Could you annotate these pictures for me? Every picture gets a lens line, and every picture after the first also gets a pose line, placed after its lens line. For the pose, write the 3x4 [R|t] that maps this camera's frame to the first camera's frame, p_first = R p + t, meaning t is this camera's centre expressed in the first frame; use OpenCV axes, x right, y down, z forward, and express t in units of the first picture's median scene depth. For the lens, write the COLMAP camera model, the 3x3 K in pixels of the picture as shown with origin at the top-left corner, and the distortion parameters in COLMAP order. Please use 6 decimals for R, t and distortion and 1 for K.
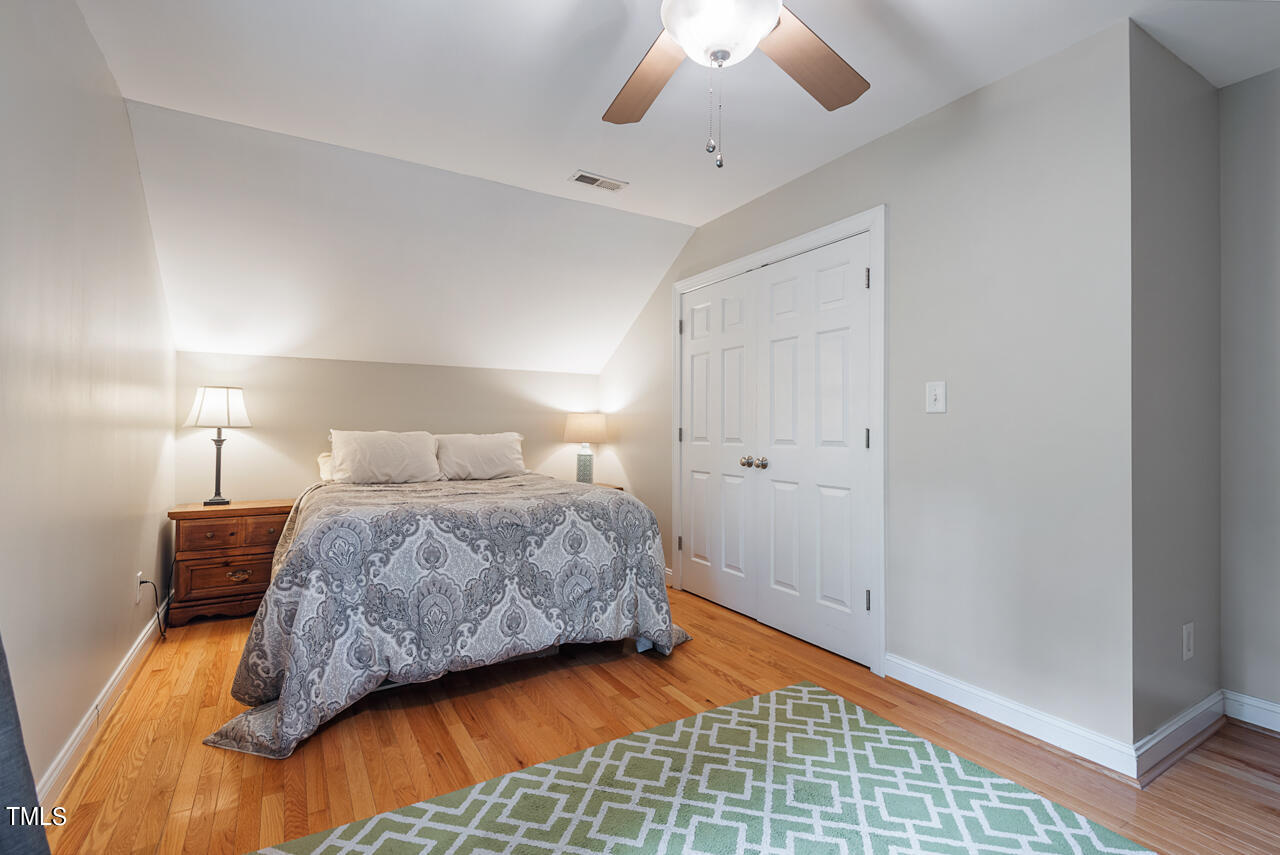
lens RADIAL K [[592.2, 0, 642.5], [0, 592.2, 428.6], [0, 0, 1]] dist [0.027949, -0.001240]
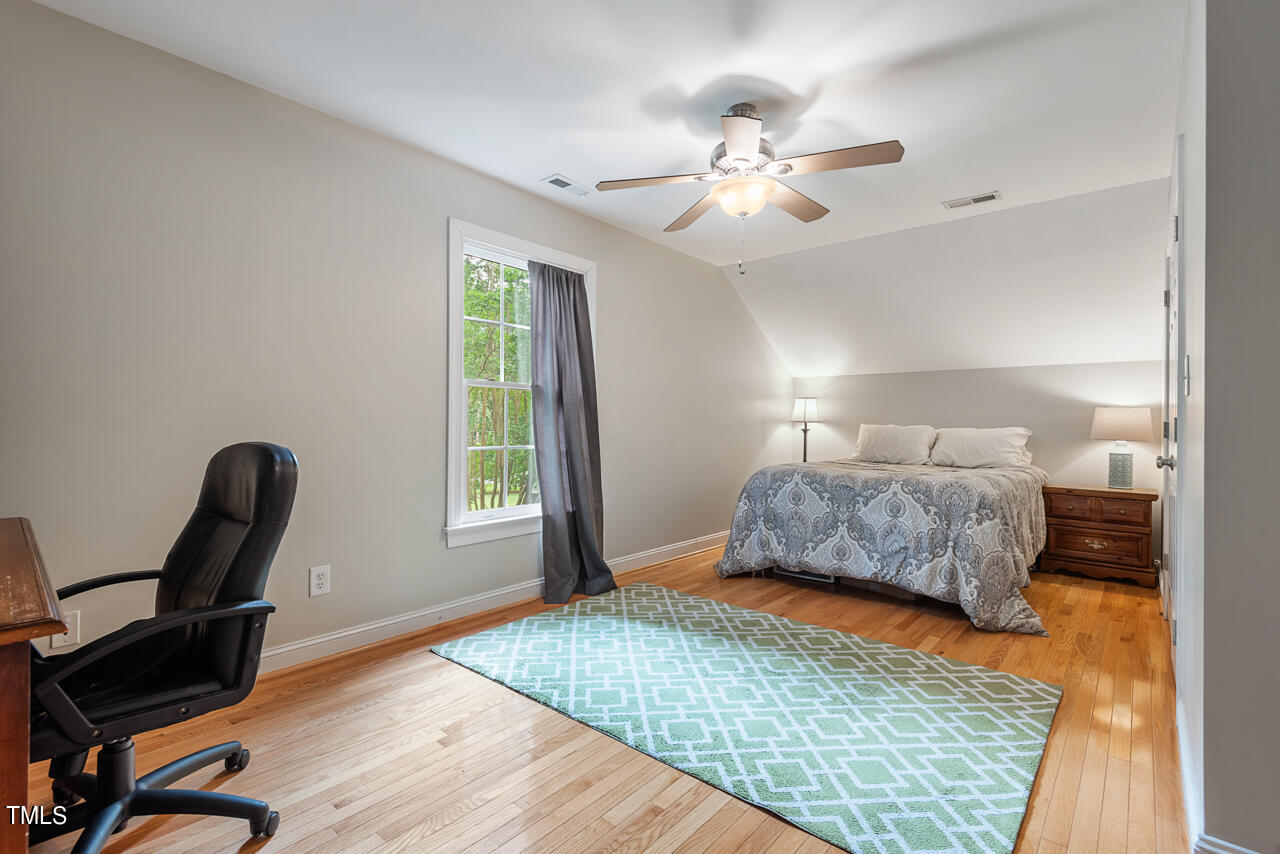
lens RADIAL K [[592.2, 0, 645.8], [0, 592.2, 425.6], [0, 0, 1]] dist [0.027949, -0.001240]
pose [[0.319213, 0.003799, -0.947676, 1.081062], [-0.010555, 0.999944, 0.000453, 0.017901], [0.947624, 0.009858, 0.319235, 0.072662]]
